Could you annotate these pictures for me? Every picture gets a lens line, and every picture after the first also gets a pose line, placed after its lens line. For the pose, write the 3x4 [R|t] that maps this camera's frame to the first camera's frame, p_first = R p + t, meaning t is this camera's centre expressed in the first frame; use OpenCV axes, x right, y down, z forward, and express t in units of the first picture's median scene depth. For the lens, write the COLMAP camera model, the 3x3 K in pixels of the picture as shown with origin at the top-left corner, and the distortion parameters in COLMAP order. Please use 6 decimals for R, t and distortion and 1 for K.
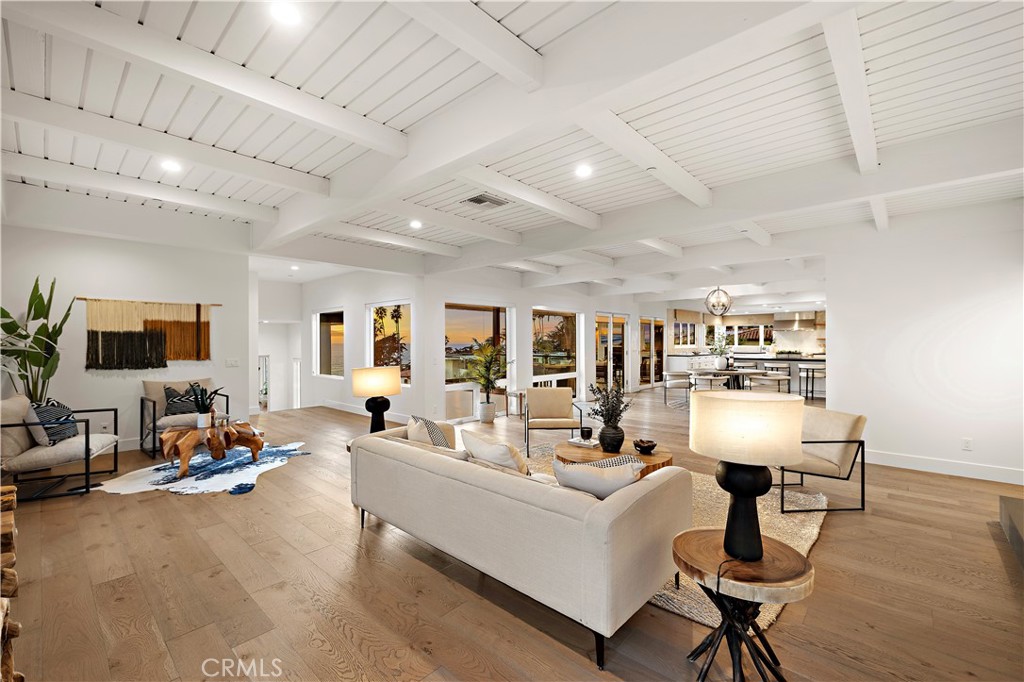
lens RADIAL K [[433.8, 0, 512.0], [0, 433.8, 341.0], [0, 0, 1]] dist [-0.000764, -0.000380]
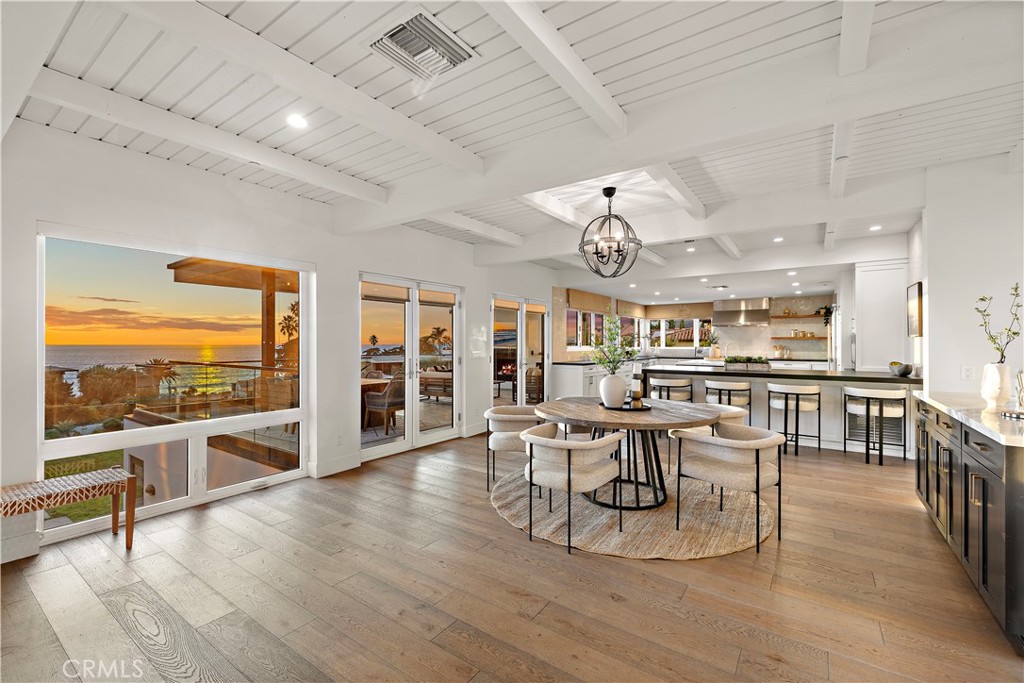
lens RADIAL K [[433.8, 0, 512.0], [0, 433.8, 341.5], [0, 0, 1]] dist [-0.000764, -0.000380]
pose [[0.991731, 0.004713, 0.128249, 0.201109], [-0.004648, 0.999989, -0.000805, 0.003343], [-0.128251, 0.000202, 0.991742, 0.363928]]
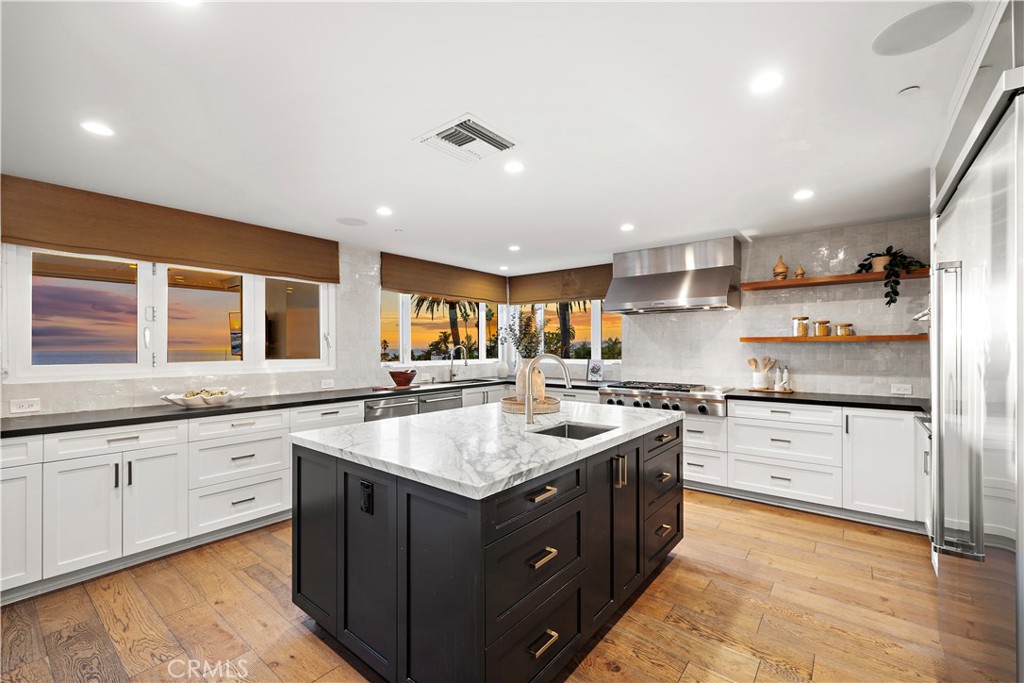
lens RADIAL K [[432.2, 0, 515.0], [0, 432.2, 346.4], [0, 0, 1]] dist [-0.000946, -0.000136]
pose [[0.997679, 0.002606, 0.068037, 0.541350], [-0.002617, 0.999997, 0.000062, 0.000149], [-0.068037, -0.000240, 0.997683, 0.737530]]
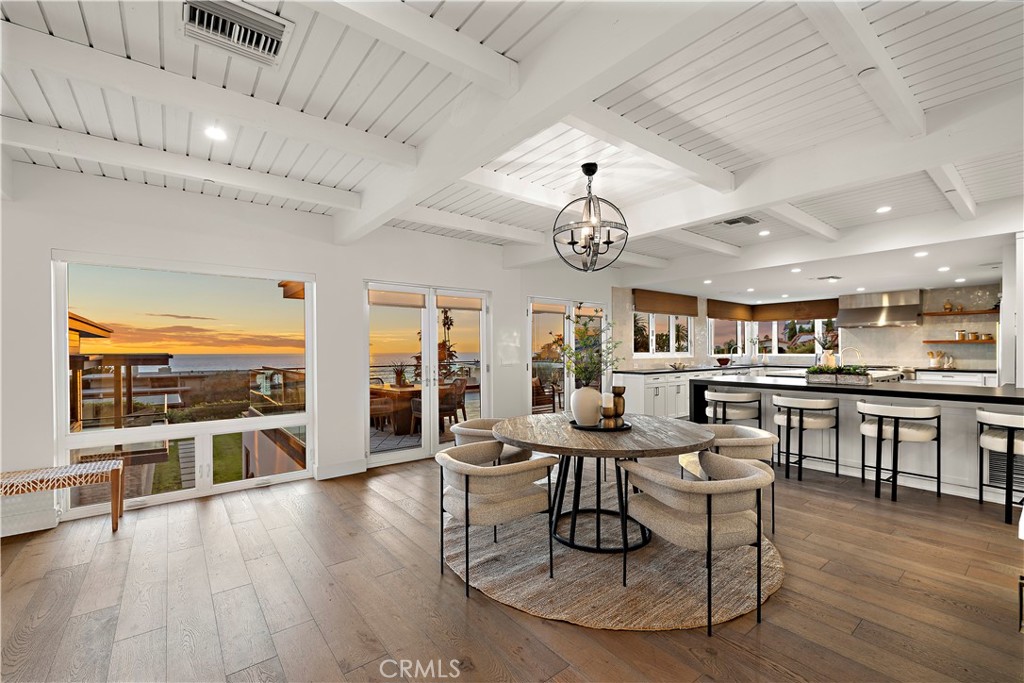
lens RADIAL K [[434.8, 0, 513.4], [0, 434.8, 353.3], [0, 0, 1]] dist [-0.000565, 0.000327]
pose [[0.987195, 0.001069, -0.159513, 0.289358], [0.000681, 0.999940, 0.010912, 0.003398], [0.159515, -0.010881, 0.987136, 0.391242]]
